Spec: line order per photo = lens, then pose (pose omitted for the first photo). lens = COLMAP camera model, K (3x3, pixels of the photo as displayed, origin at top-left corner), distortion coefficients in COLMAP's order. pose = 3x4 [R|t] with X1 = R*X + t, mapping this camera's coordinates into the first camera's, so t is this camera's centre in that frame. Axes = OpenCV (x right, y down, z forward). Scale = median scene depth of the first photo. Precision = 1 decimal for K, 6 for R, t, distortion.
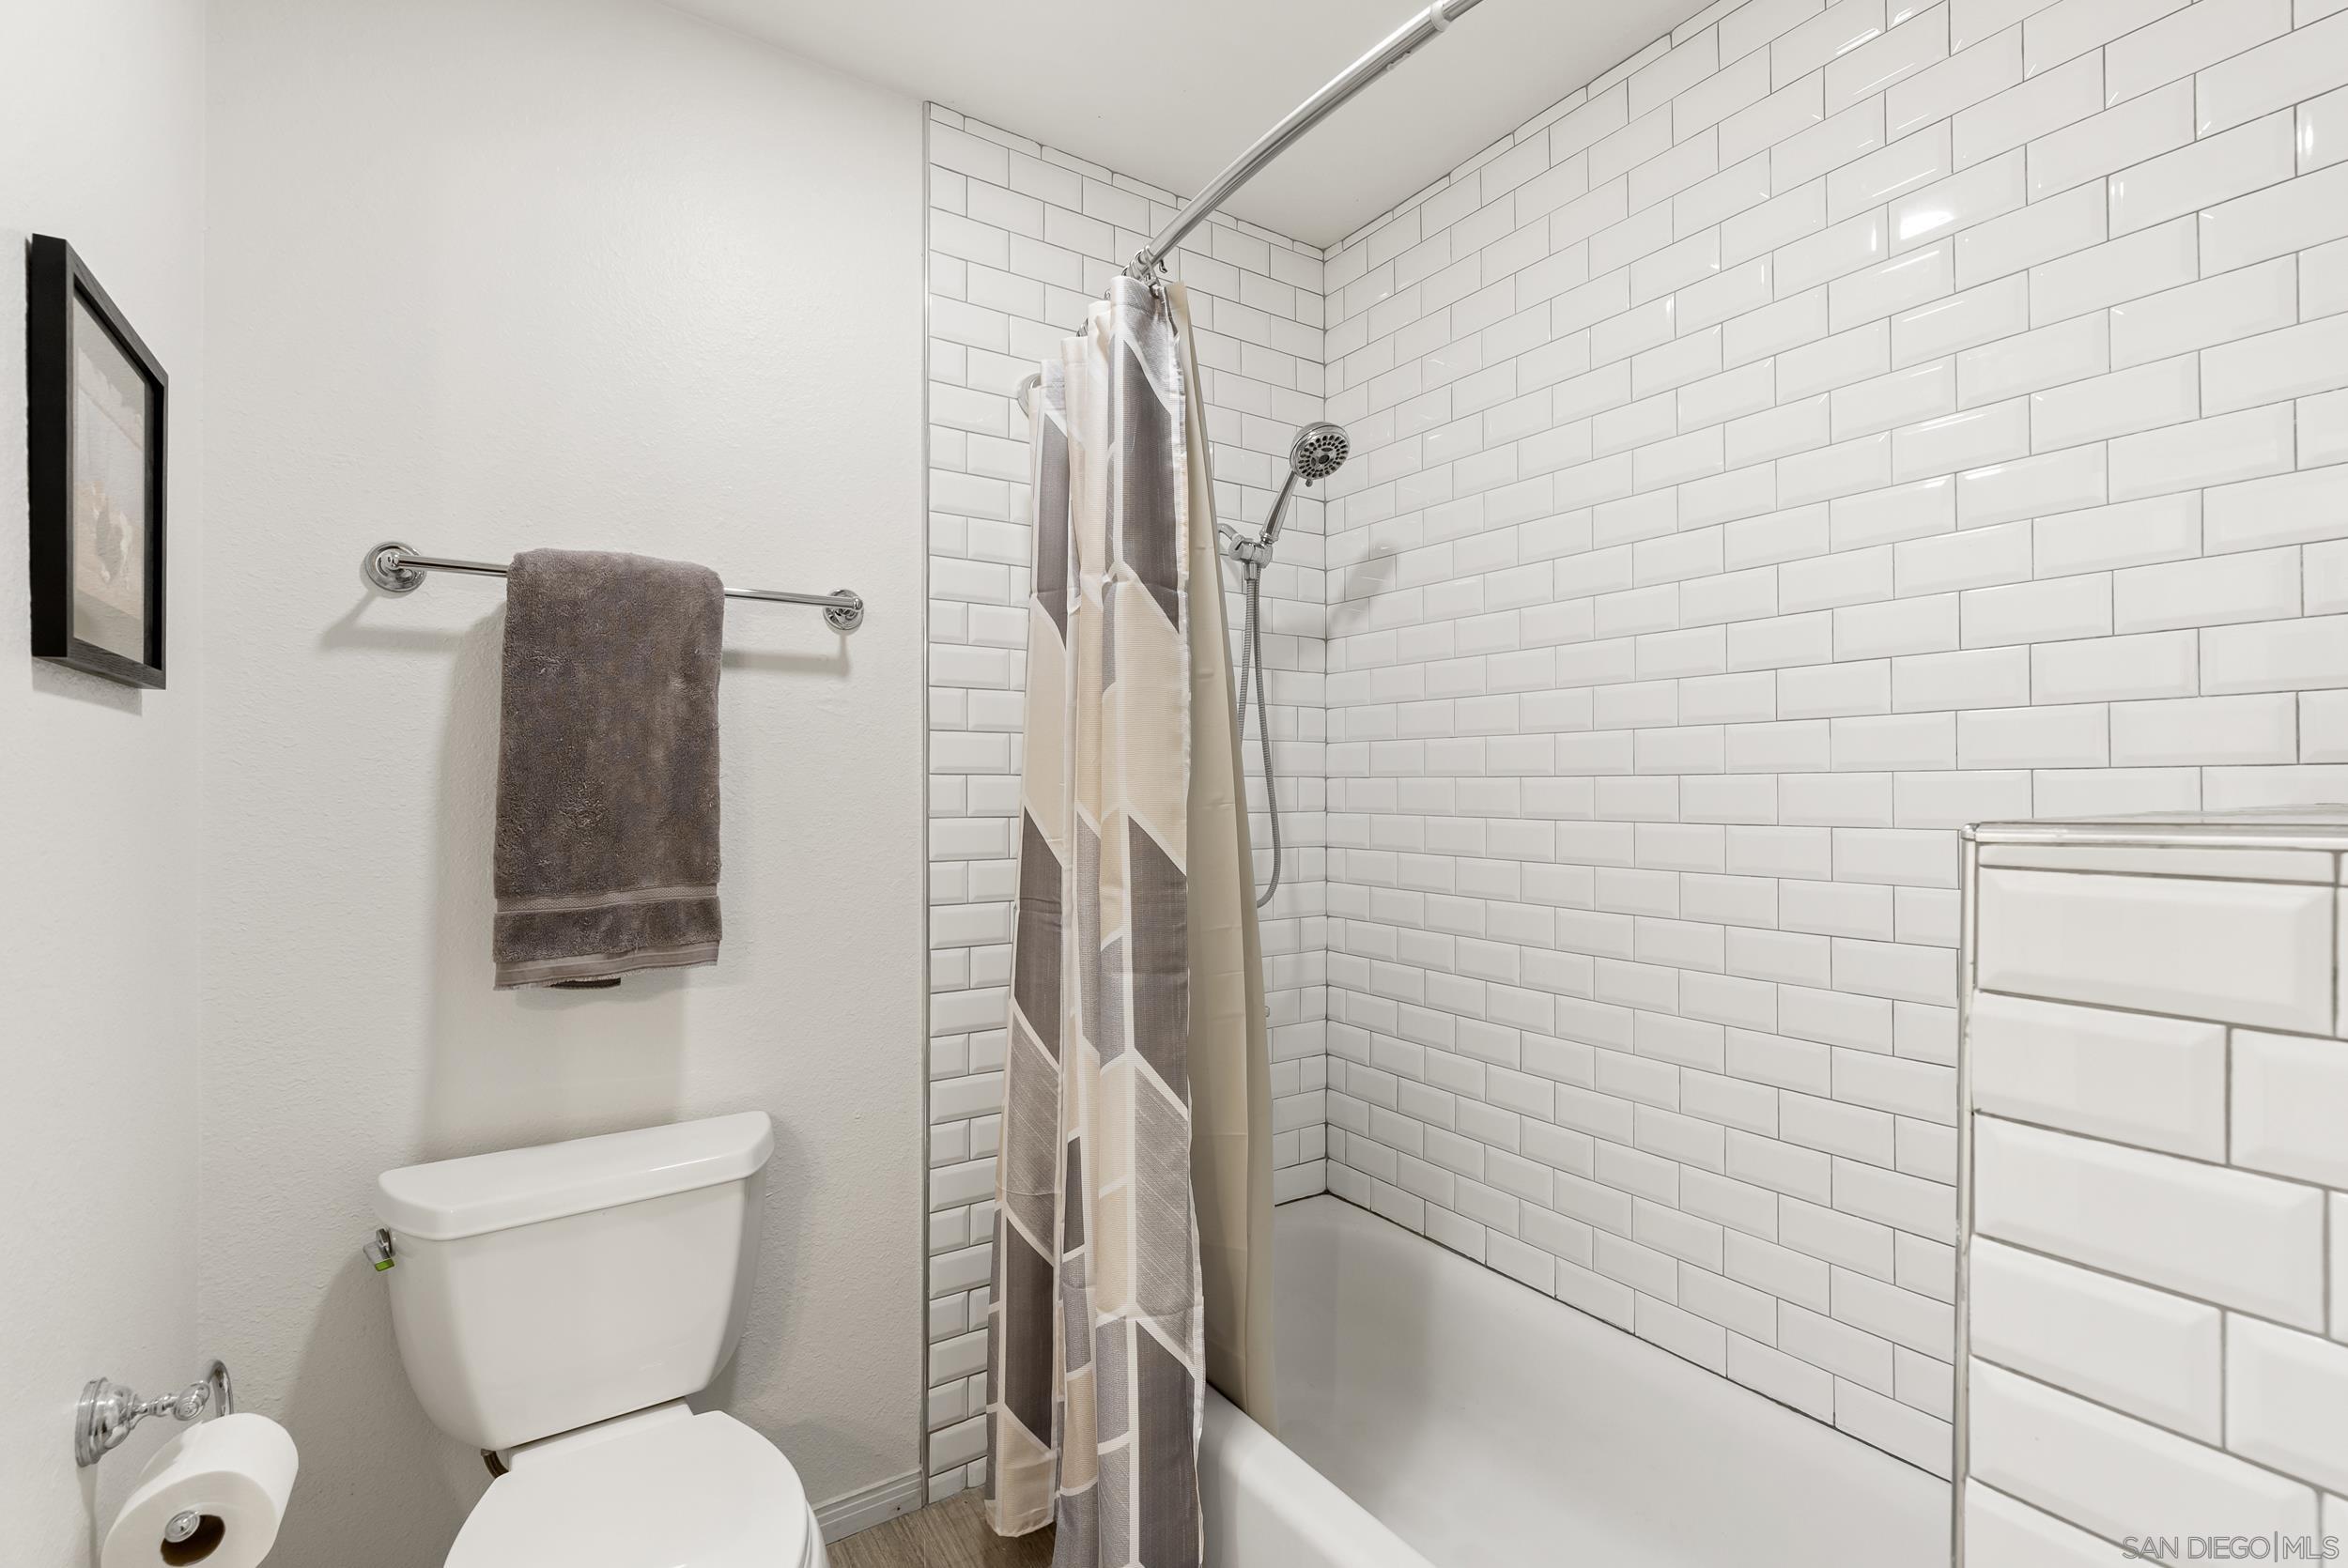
lens RADIAL K [[1070.3, 0, 1165.1], [0, 1070.3, 785.8], [0, 0, 1]] dist [-0.003402, 0.001891]
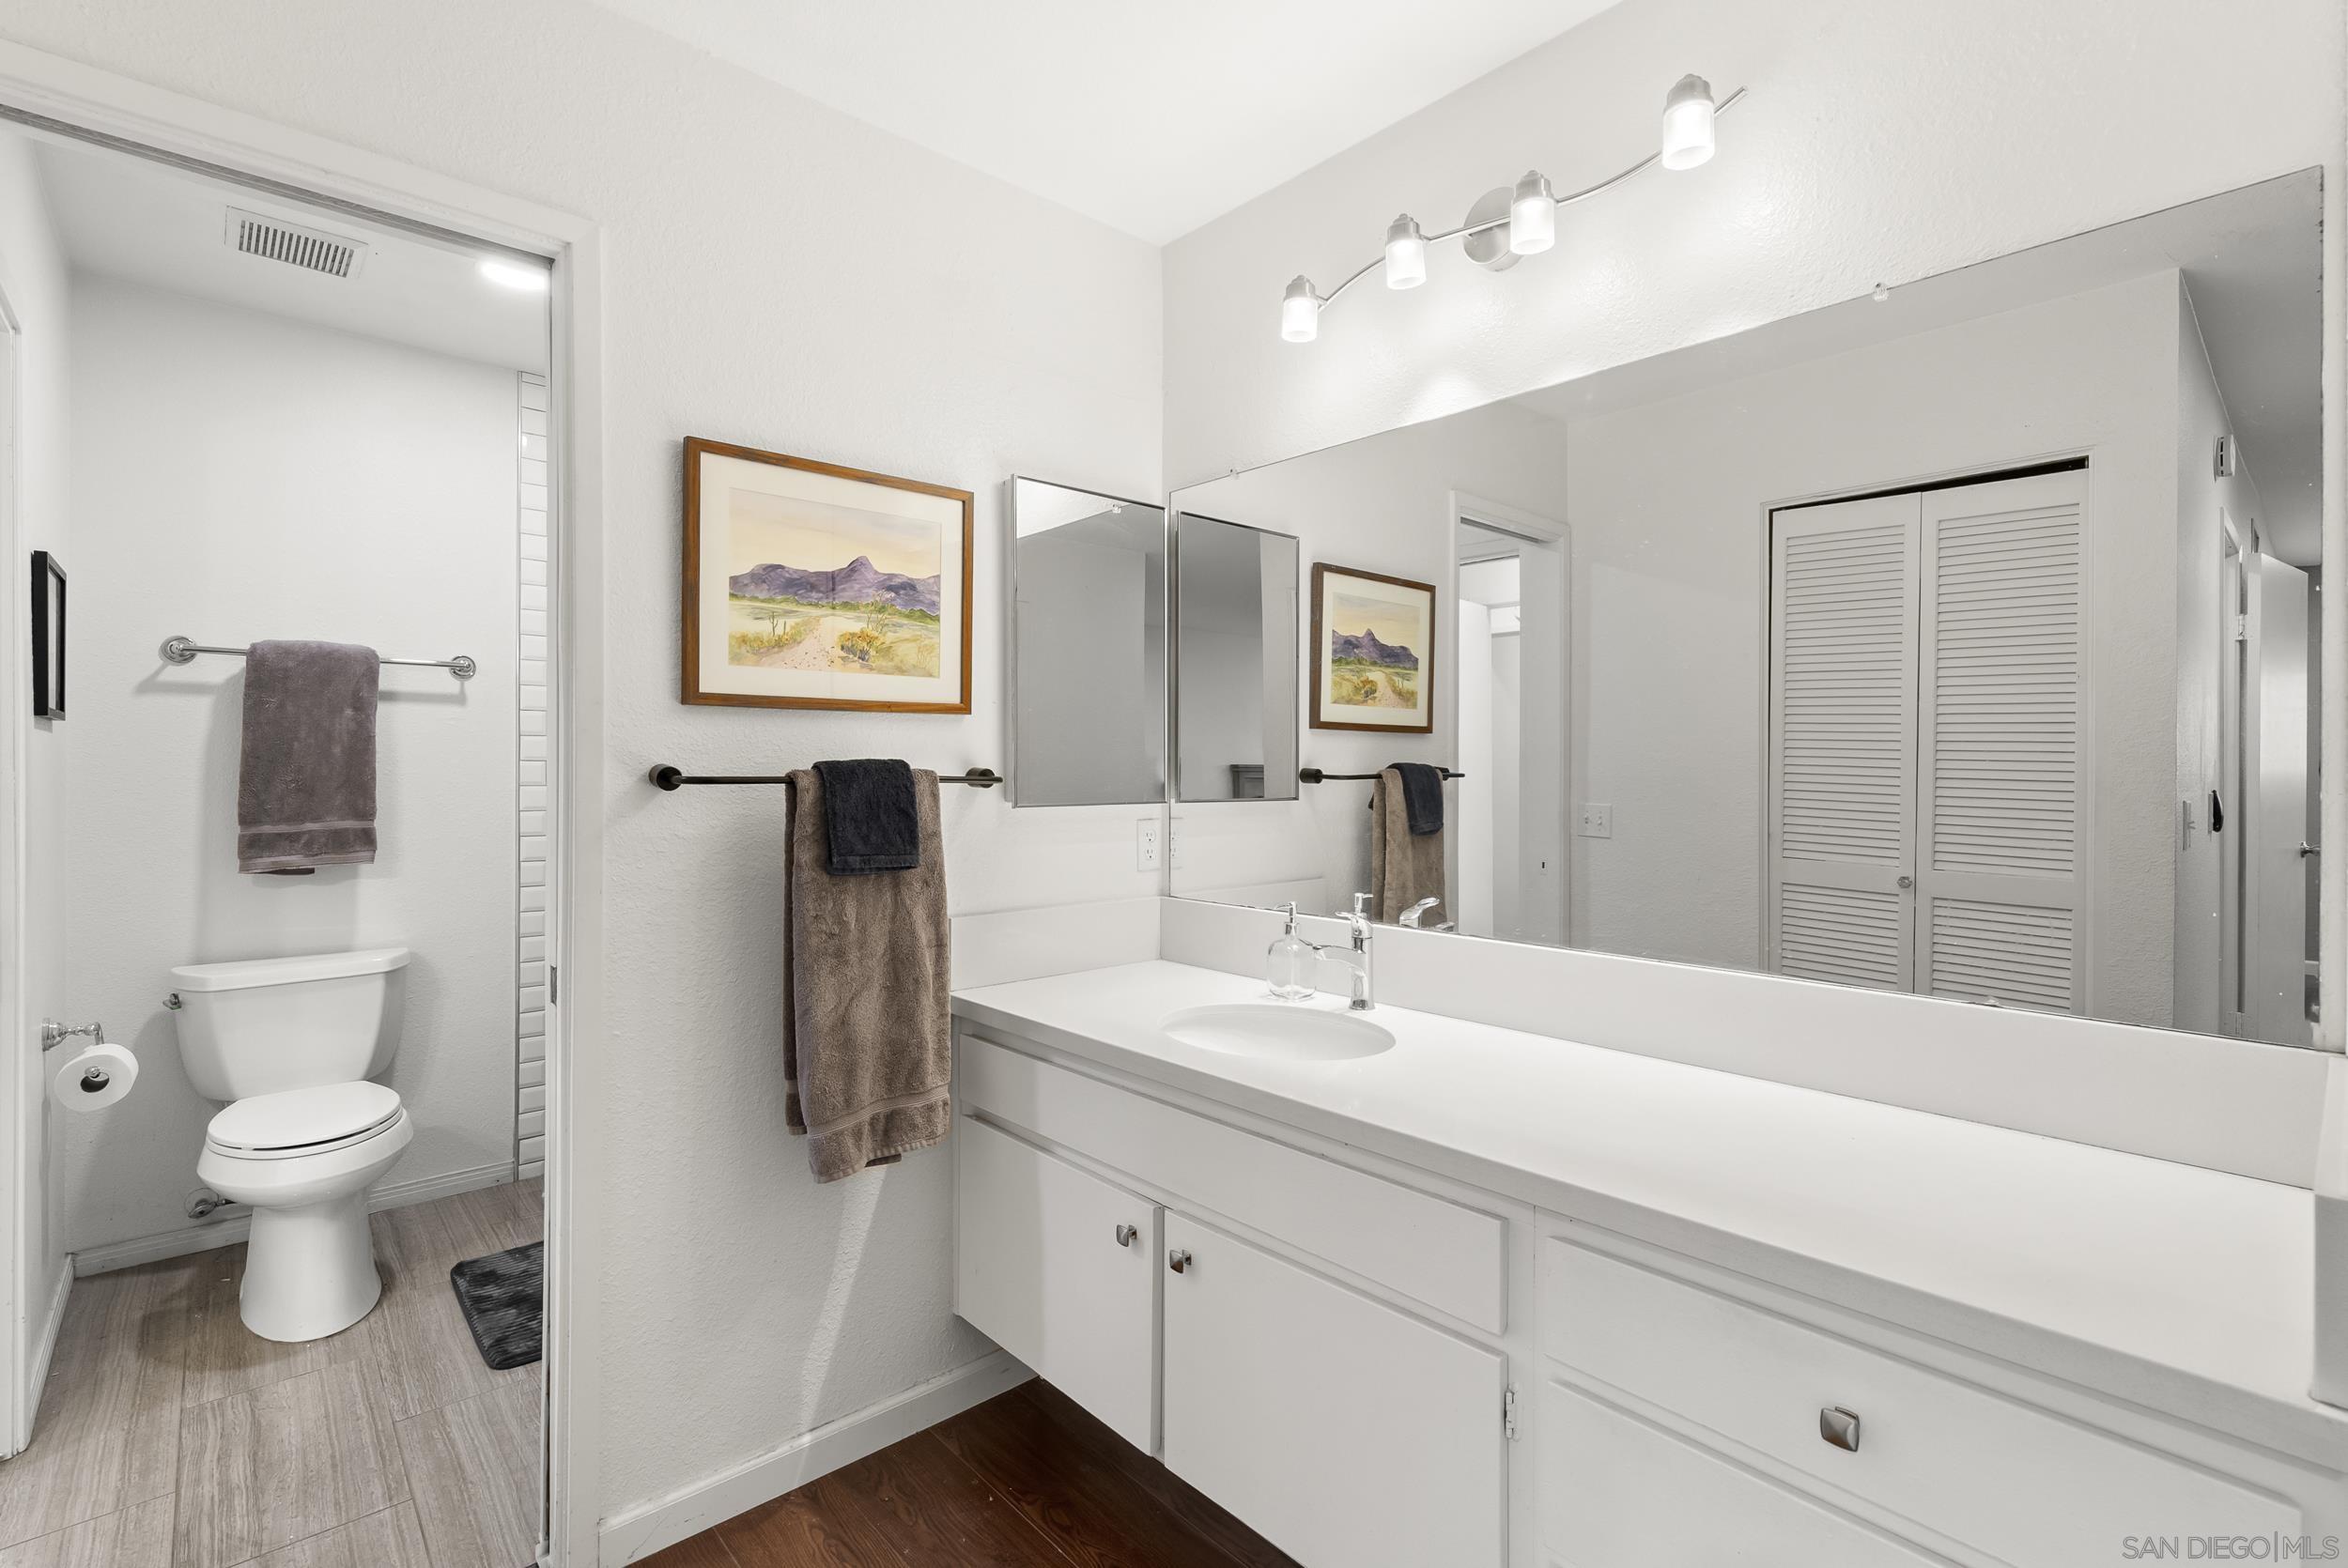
lens RADIAL K [[1070.3, 0, 1167.2], [0, 1070.3, 775.0], [0, 0, 1]] dist [-0.003402, 0.001891]
pose [[0.988929, 0.004864, 0.148309, 0.706973], [-0.005869, 0.999963, 0.006342, -0.006367], [-0.148272, -0.007142, 0.988921, -1.097979]]
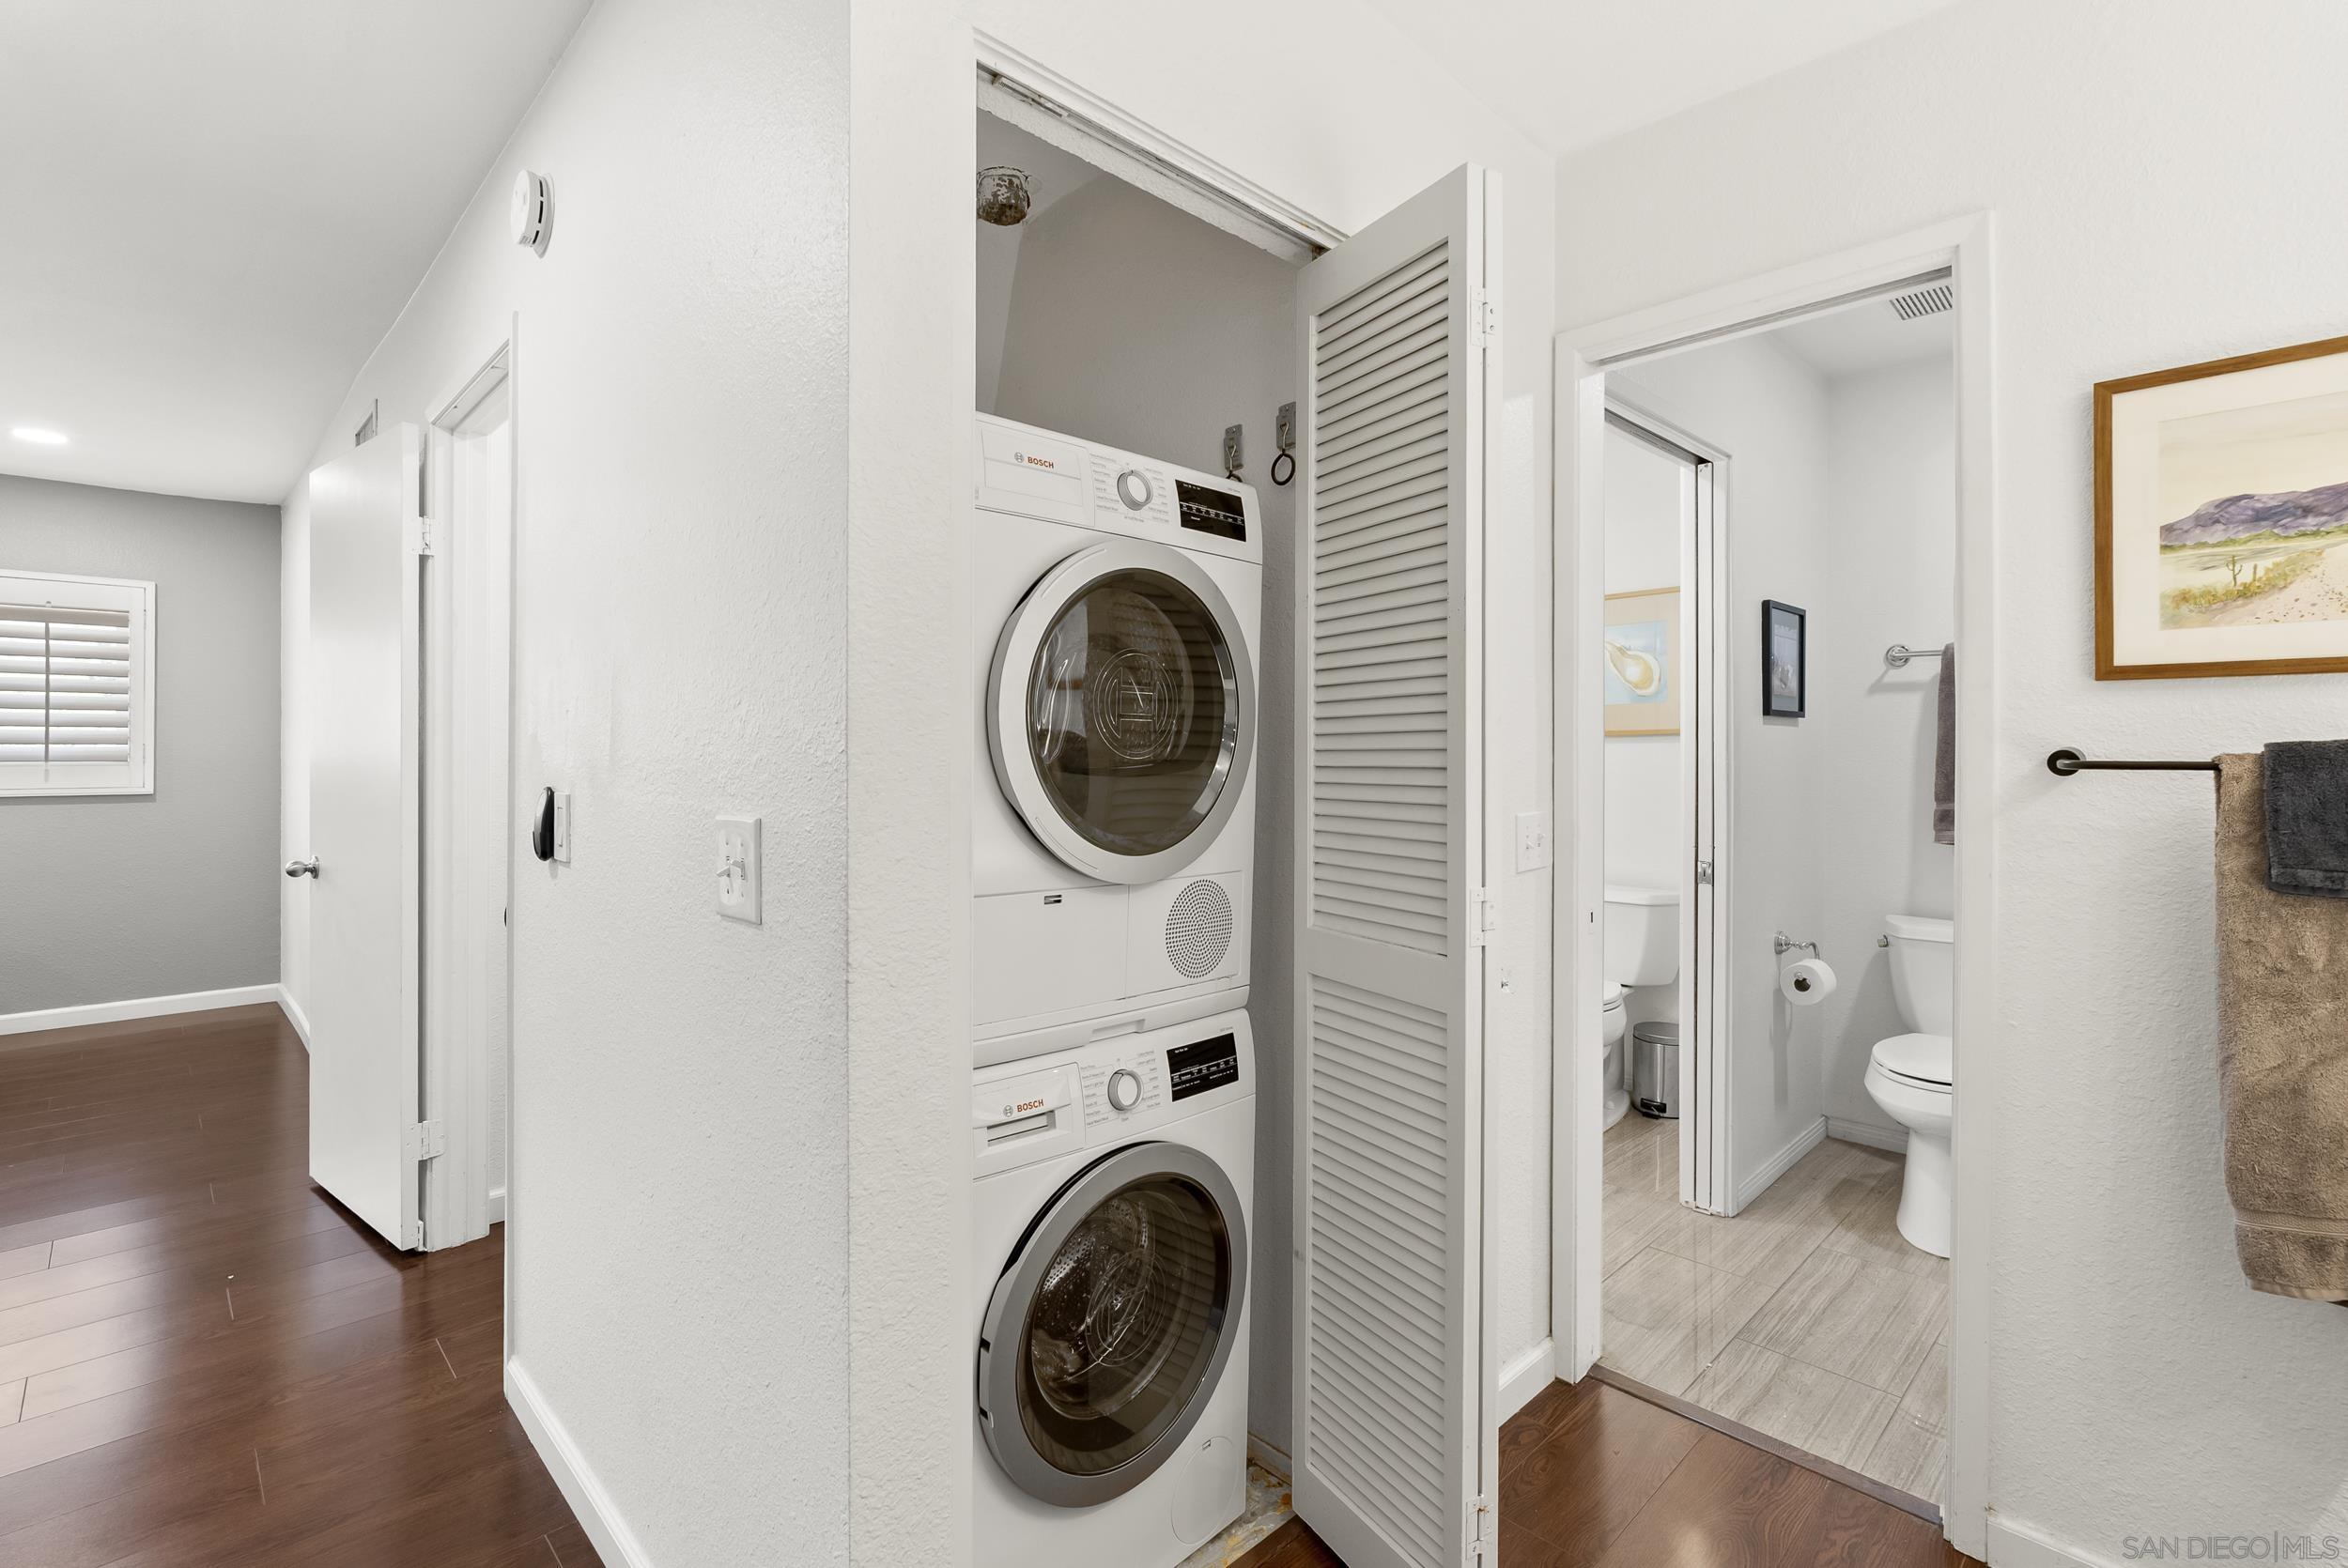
lens RADIAL K [[1070.3, 0, 1165.5], [0, 1070.3, 751.0], [0, 0, 1]] dist [-0.003402, 0.001891]
pose [[0.185897, 0.002413, -0.982566, 1.224764], [0.001535, 0.999995, 0.002746, -0.008400], [0.982568, -0.002019, 0.185892, -0.957498]]
